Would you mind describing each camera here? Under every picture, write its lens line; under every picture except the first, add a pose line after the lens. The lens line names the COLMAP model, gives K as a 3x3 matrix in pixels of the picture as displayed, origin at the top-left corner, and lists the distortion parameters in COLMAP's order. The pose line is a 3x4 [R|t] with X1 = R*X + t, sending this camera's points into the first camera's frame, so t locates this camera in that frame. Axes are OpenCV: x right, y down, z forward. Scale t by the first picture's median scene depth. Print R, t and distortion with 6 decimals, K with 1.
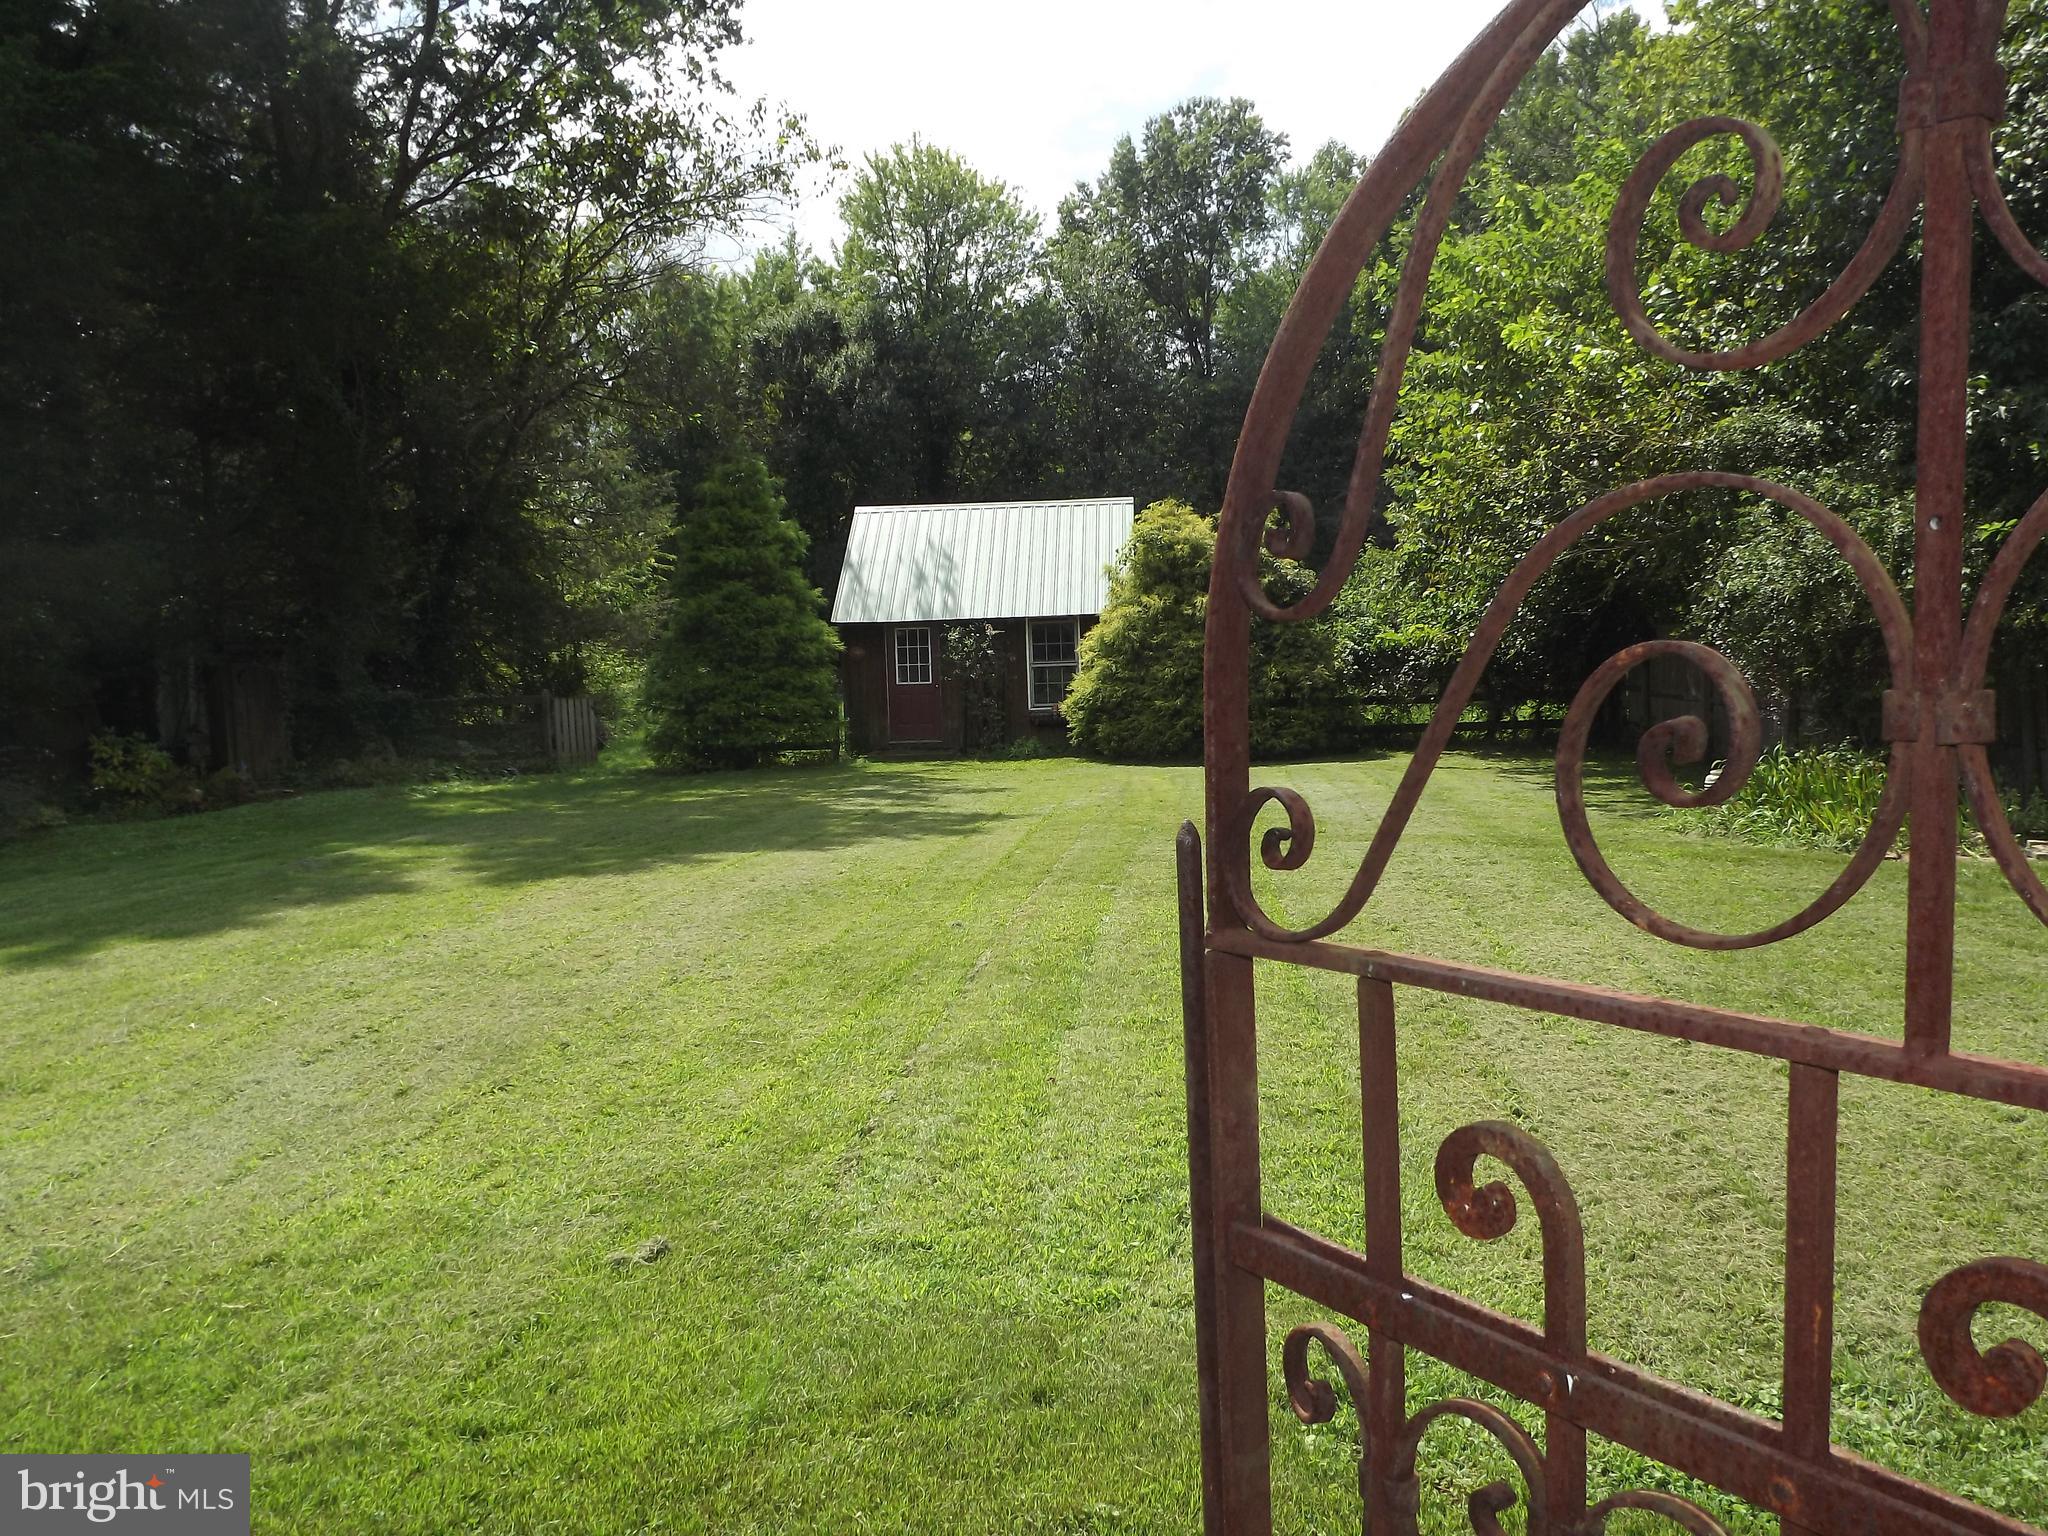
lens RADIAL K [[1483.8, 0, 1037.0], [0, 1483.8, 791.5], [0, 0, 1]] dist [-0.057598, 0.011055]
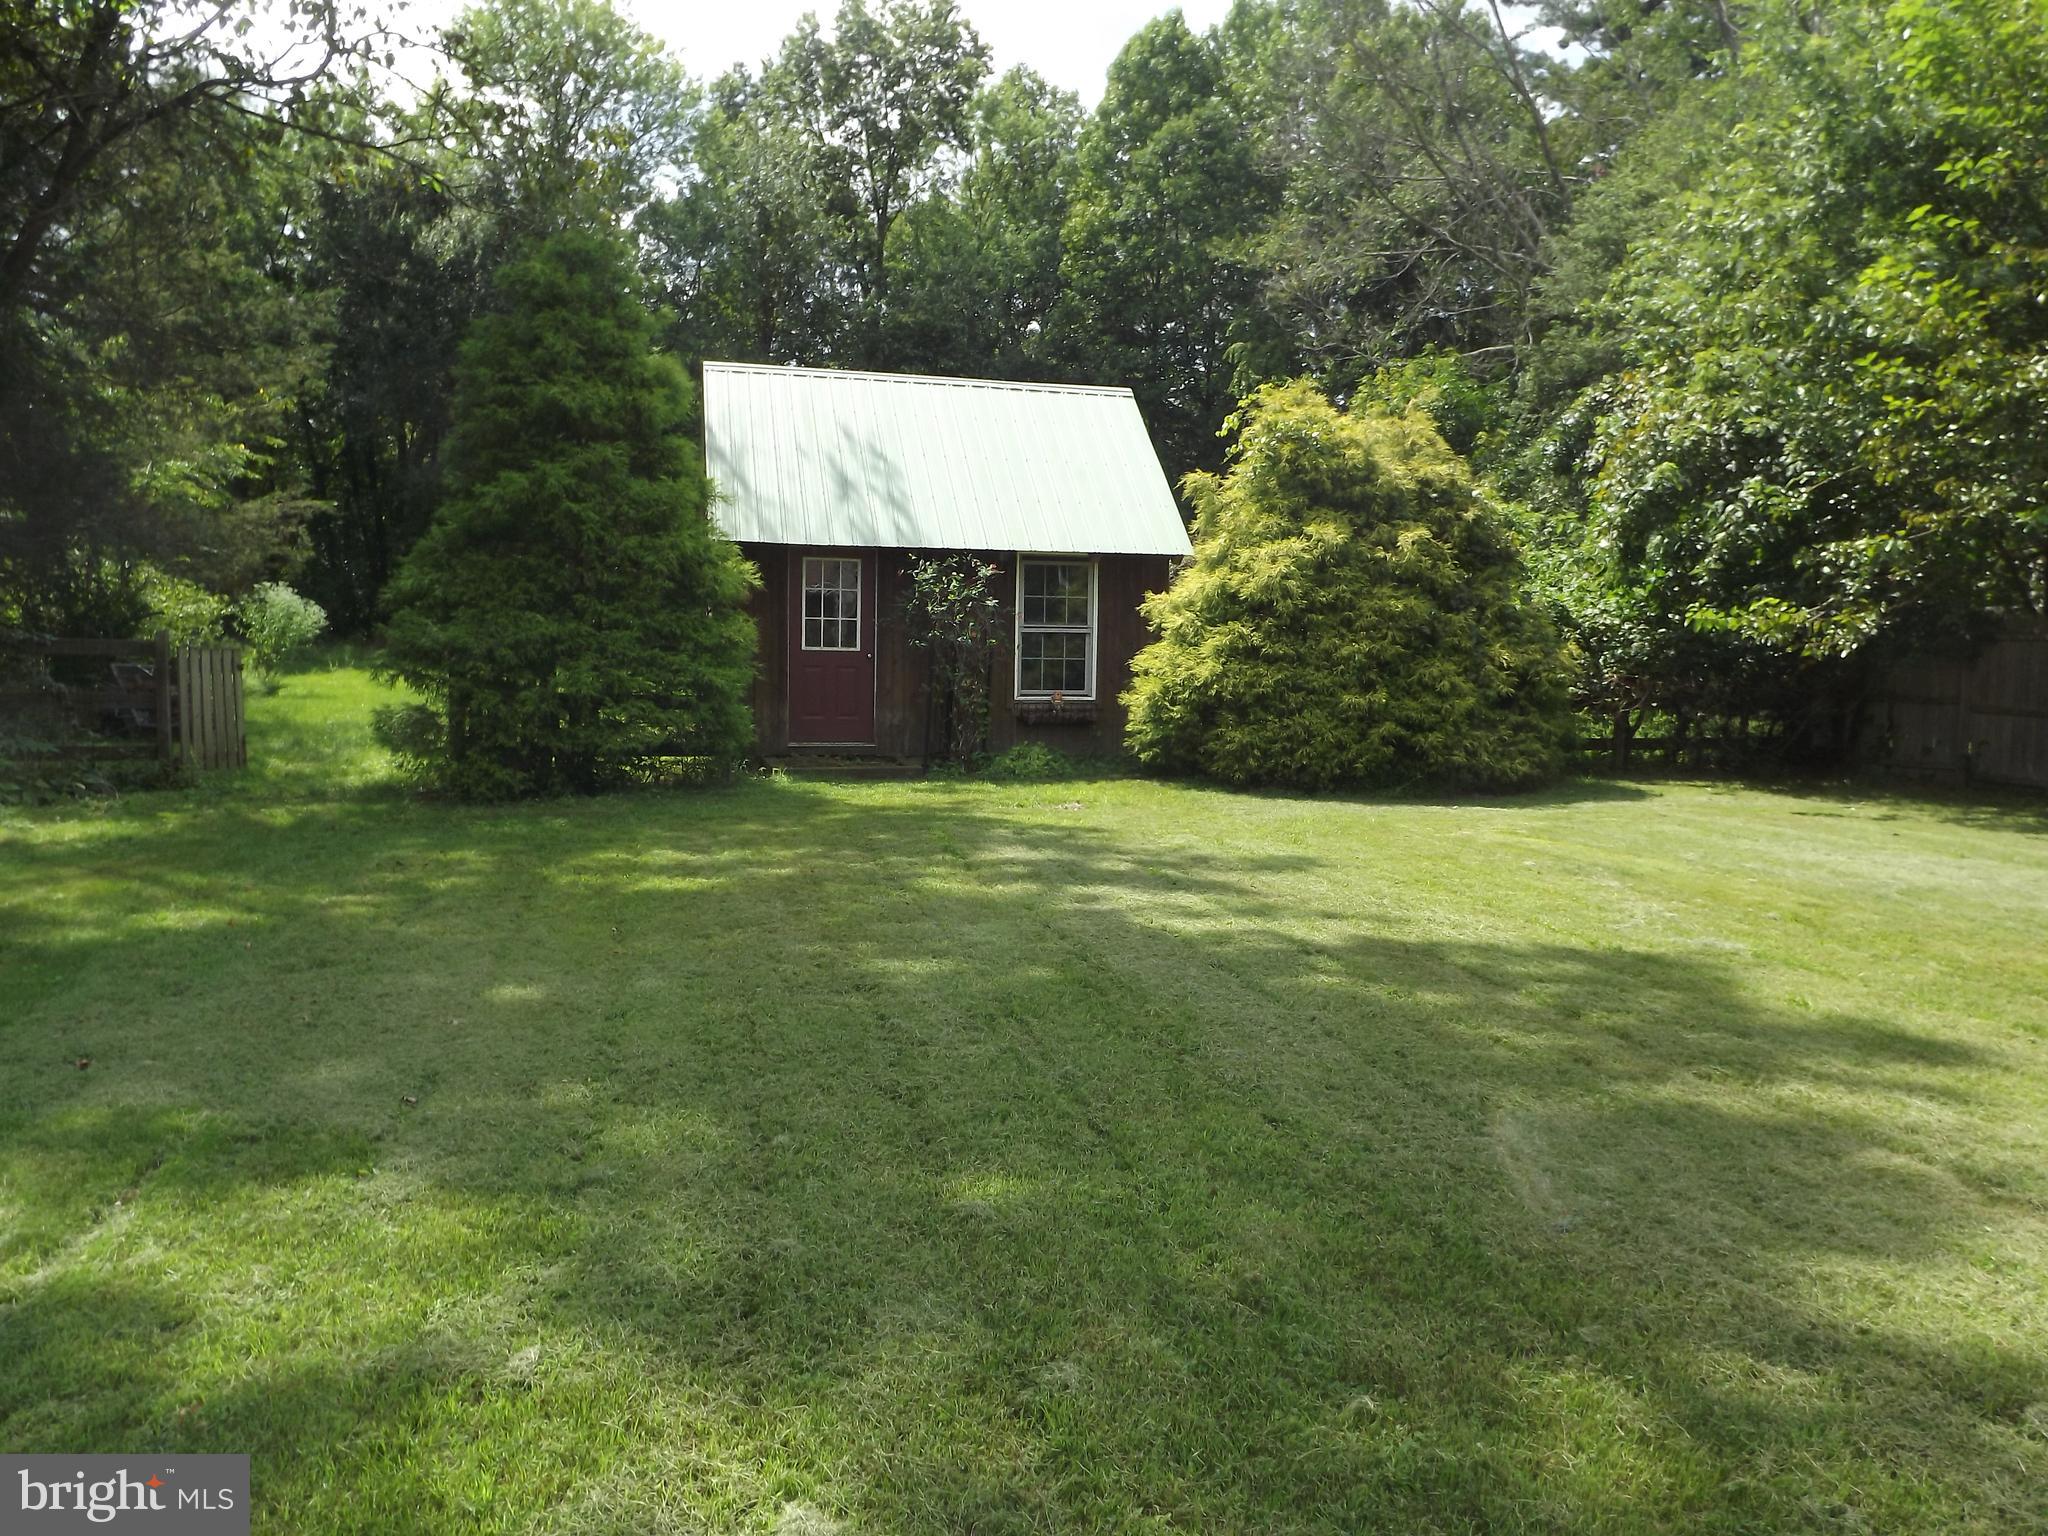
lens RADIAL K [[1476.3, 0, 1026.2], [0, 1476.3, 774.9], [0, 0, 1]] dist [-0.049959, 0.000656]
pose [[0.942190, 0.017263, 0.334633, -0.217367], [-0.016729, 0.999850, -0.004478, -0.020382], [-0.334661, -0.001379, 0.942338, 0.413005]]
